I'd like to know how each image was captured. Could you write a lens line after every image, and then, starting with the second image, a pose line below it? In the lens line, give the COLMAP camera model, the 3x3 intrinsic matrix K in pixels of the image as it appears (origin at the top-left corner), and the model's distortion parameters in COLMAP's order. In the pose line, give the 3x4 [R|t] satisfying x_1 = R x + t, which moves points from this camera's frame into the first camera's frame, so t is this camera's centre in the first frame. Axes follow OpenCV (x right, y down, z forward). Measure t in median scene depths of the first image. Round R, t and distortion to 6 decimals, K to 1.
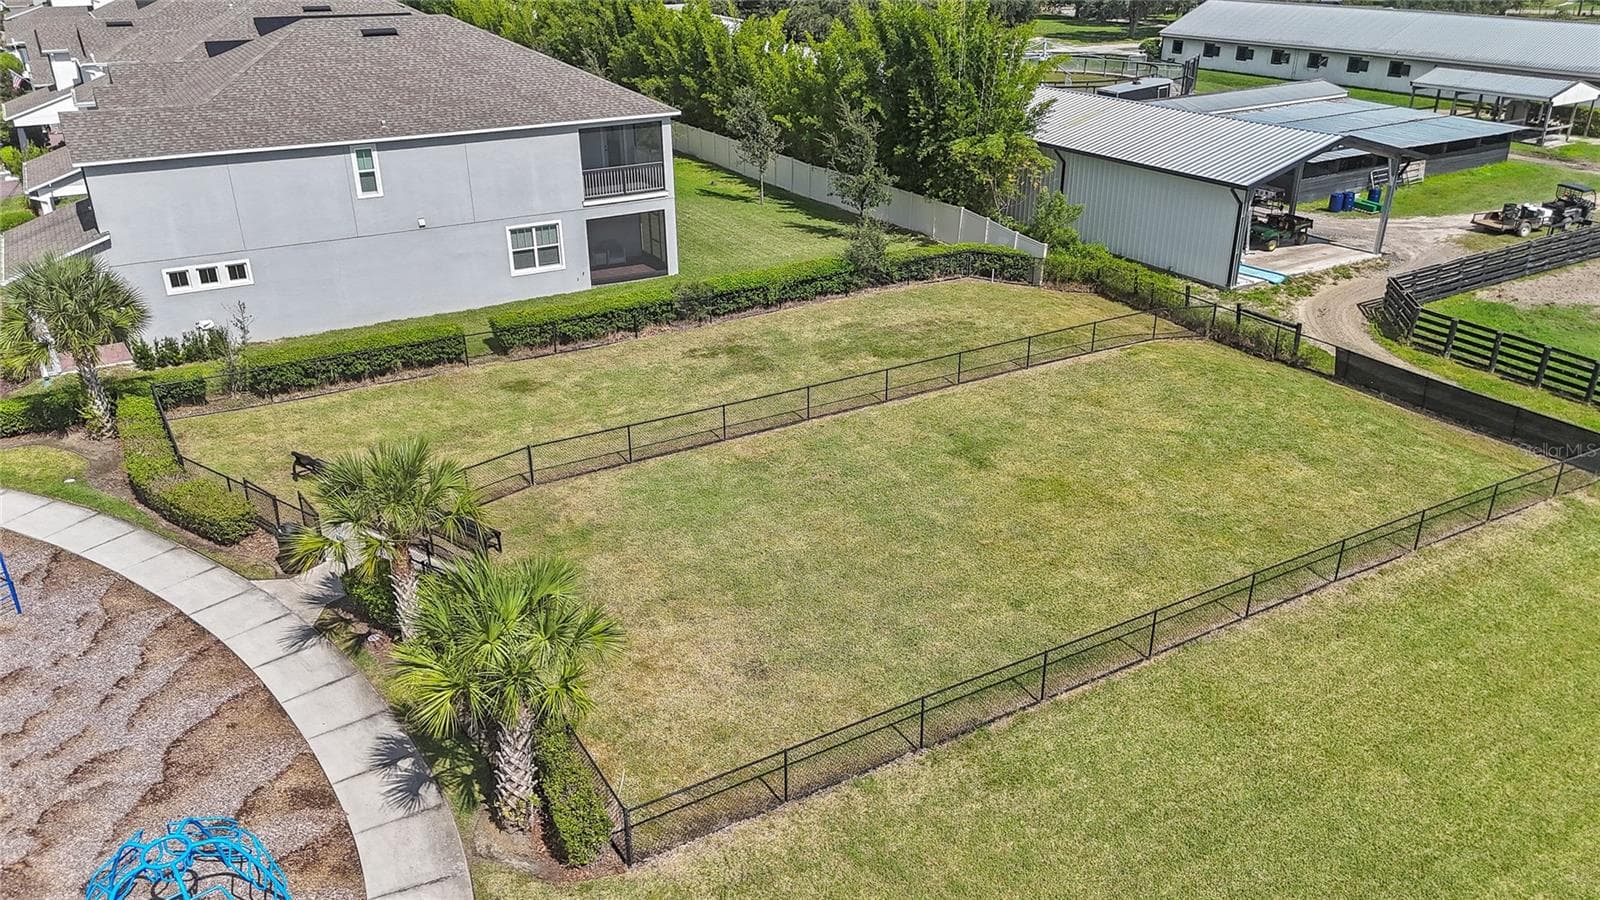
lens RADIAL K [[1169.8, 0, 800.9], [0, 1169.8, 474.2], [0, 0, 1]] dist [0.097603, -0.108693]
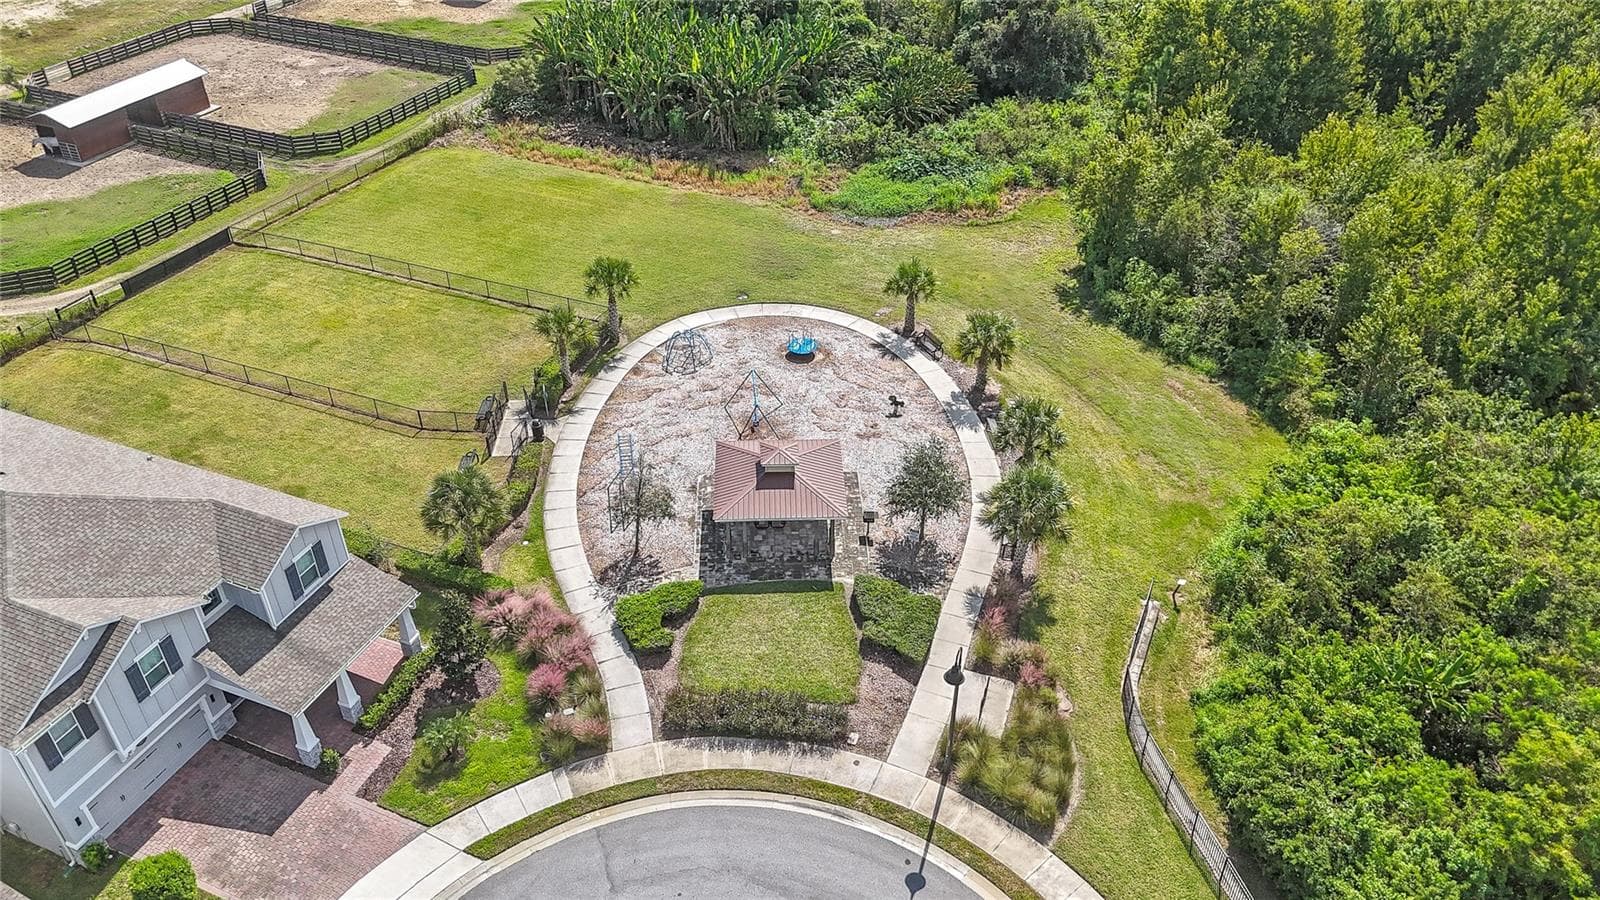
lens RADIAL K [[1169.8, 0, 800.9], [0, 1169.8, 474.2], [0, 0, 1]] dist [0.097603, -0.108693]
pose [[-0.591720, -0.494163, 0.636923, -2.078055], [0.350837, 0.553481, 0.755362, -1.338279], [-0.725797, 0.670419, -0.154135, 0.979255]]
